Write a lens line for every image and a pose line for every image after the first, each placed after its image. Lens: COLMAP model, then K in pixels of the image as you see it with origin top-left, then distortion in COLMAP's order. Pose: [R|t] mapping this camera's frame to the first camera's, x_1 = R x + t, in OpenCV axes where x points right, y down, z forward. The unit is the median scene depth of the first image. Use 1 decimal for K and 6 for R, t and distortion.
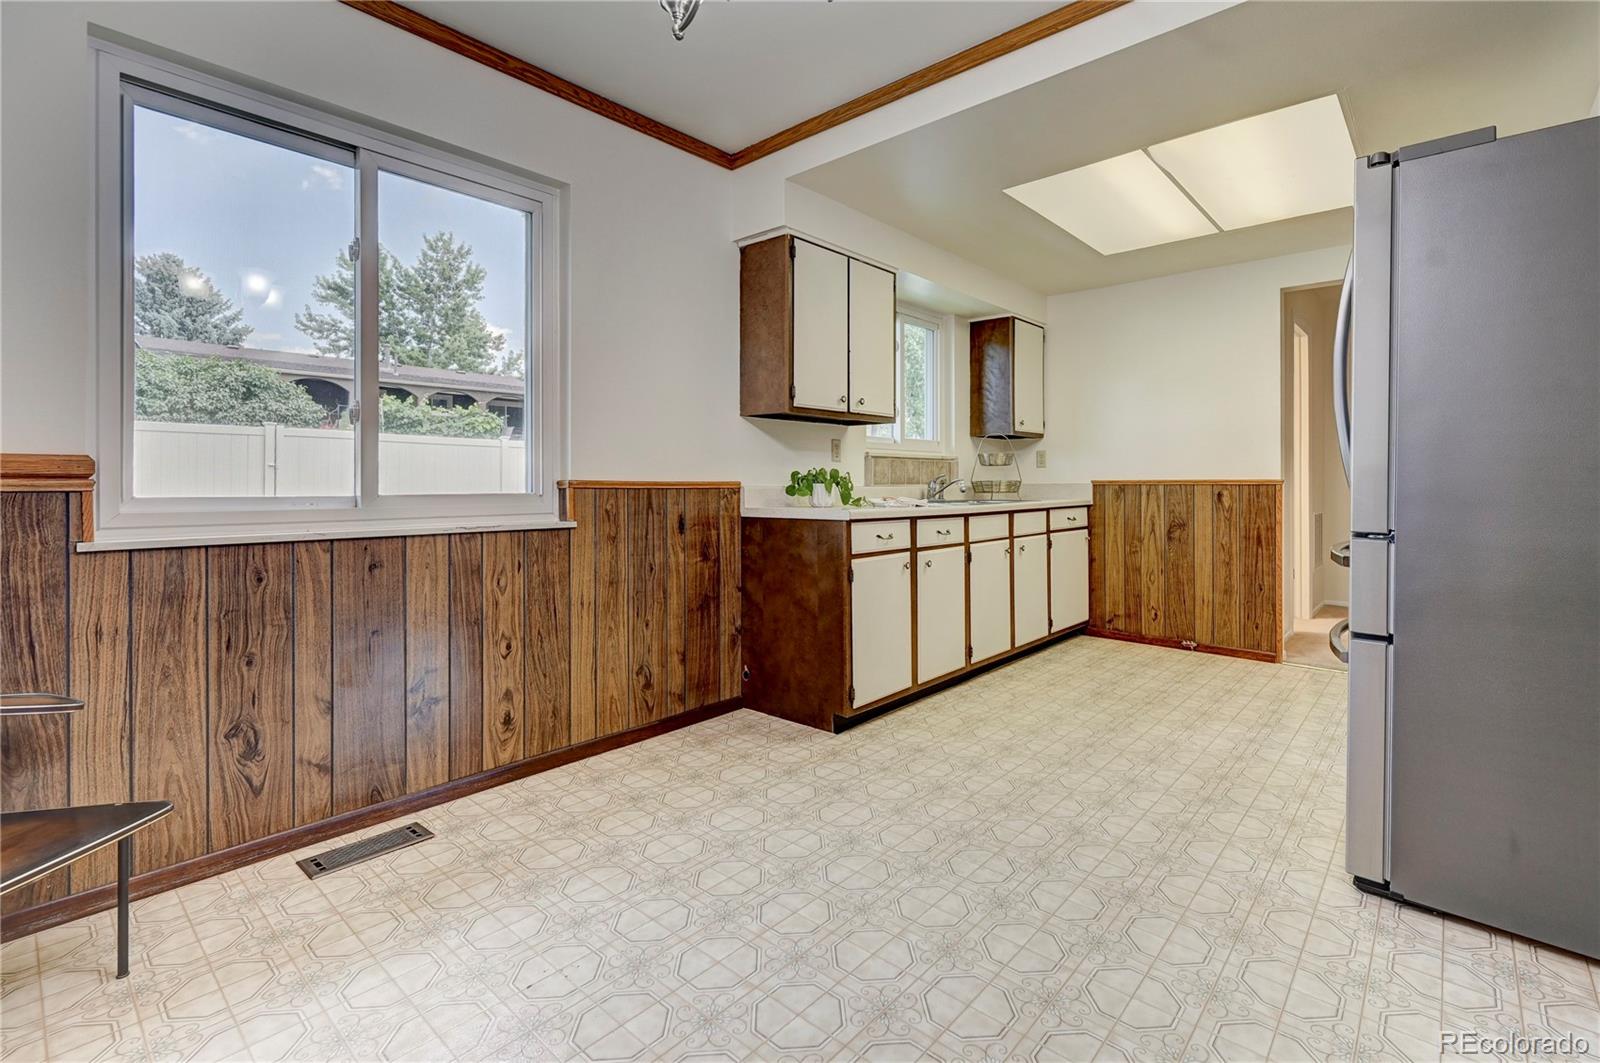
lens RADIAL K [[700.8, 0, 841.3], [0, 700.8, 506.1], [0, 0, 1]] dist [-0.000837, 0.000316]
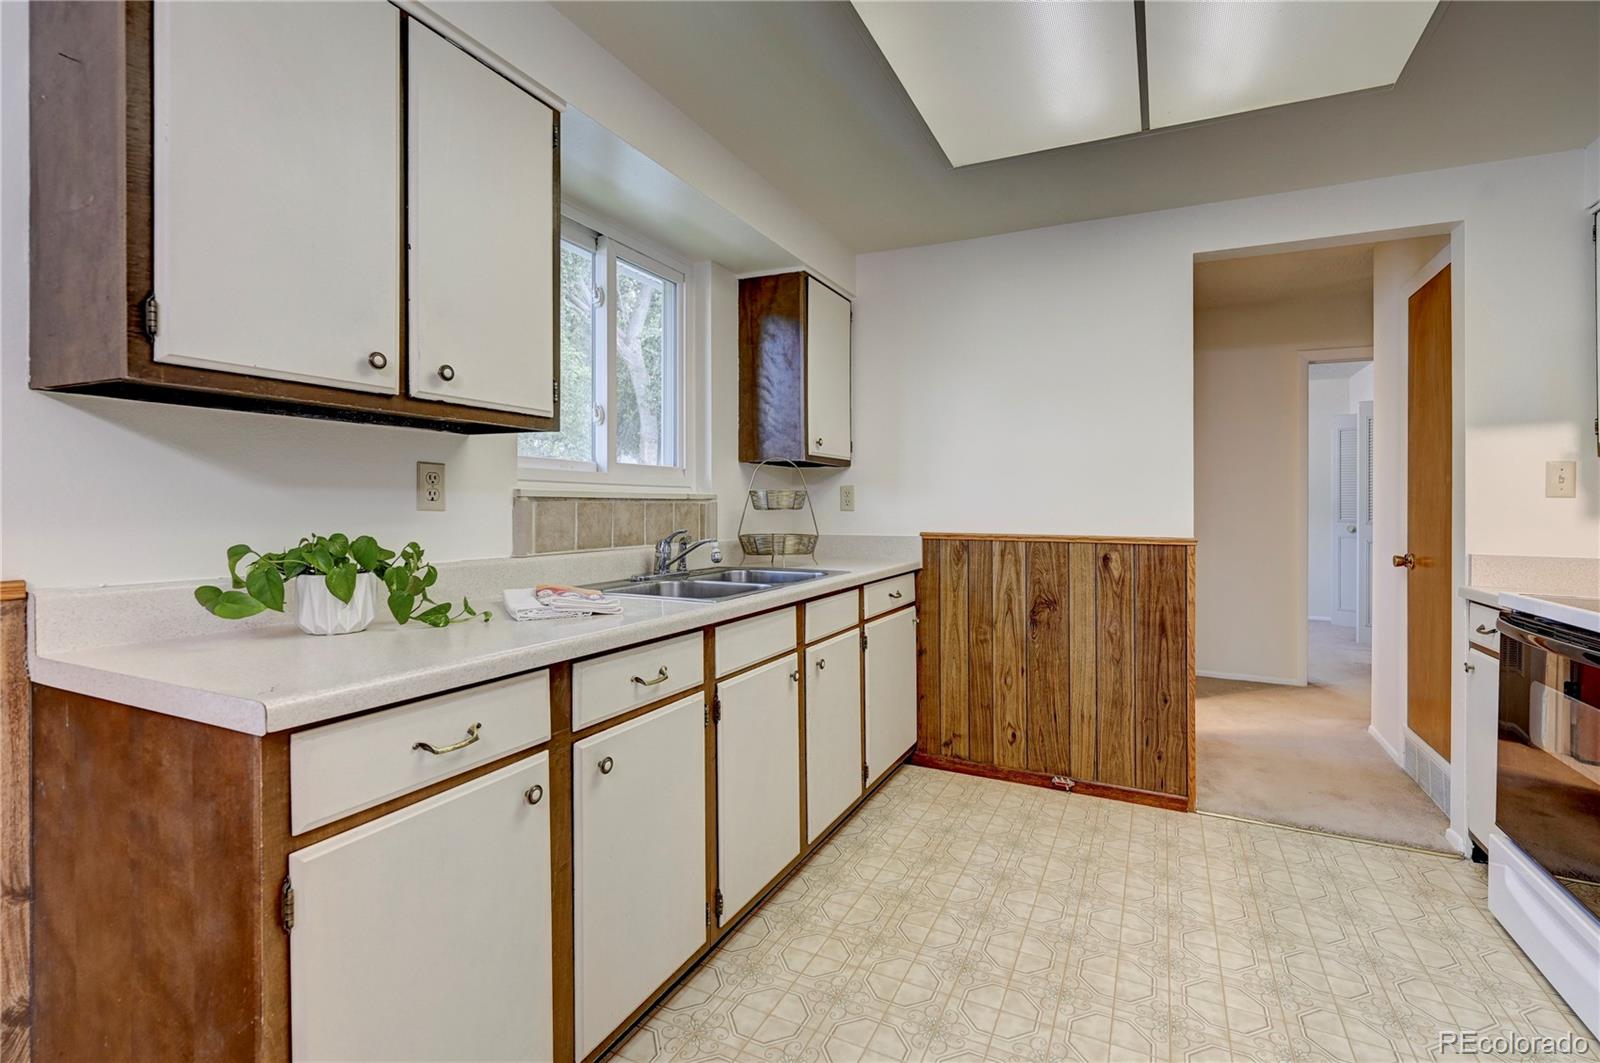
lens RADIAL K [[700.8, 0, 841.3], [0, 700.8, 506.1], [0, 0, 1]] dist [-0.000837, 0.000316]
pose [[0.959244, 0.007424, 0.282480, 0.106440], [0.001436, 0.999514, -0.031144, -0.044847], [-0.282574, 0.030281, 0.958767, 0.420281]]
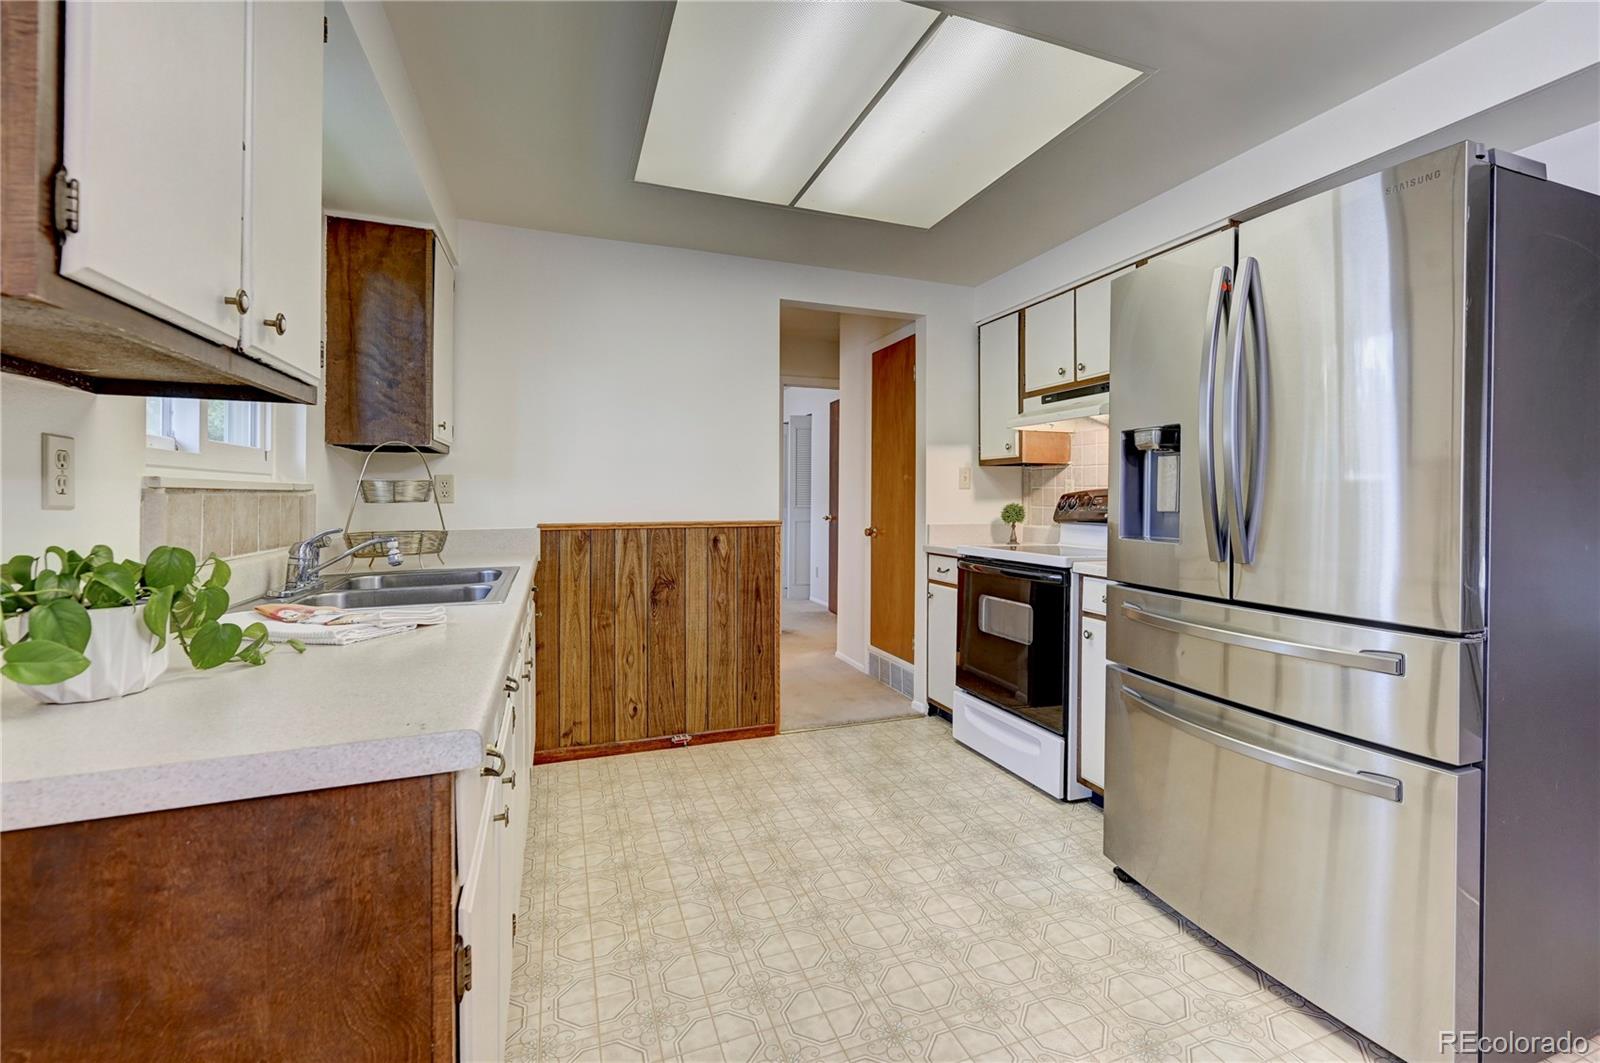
lens RADIAL K [[709.8, 0, 833.8], [0, 709.8, 498.7], [0, 0, 1]] dist [-0.002003, 0.000123]
pose [[0.465548, -0.001566, 0.885021, -0.104582], [0.029901, 0.999455, -0.013960, -0.046863], [-0.884517, 0.032962, 0.465342, 0.497368]]
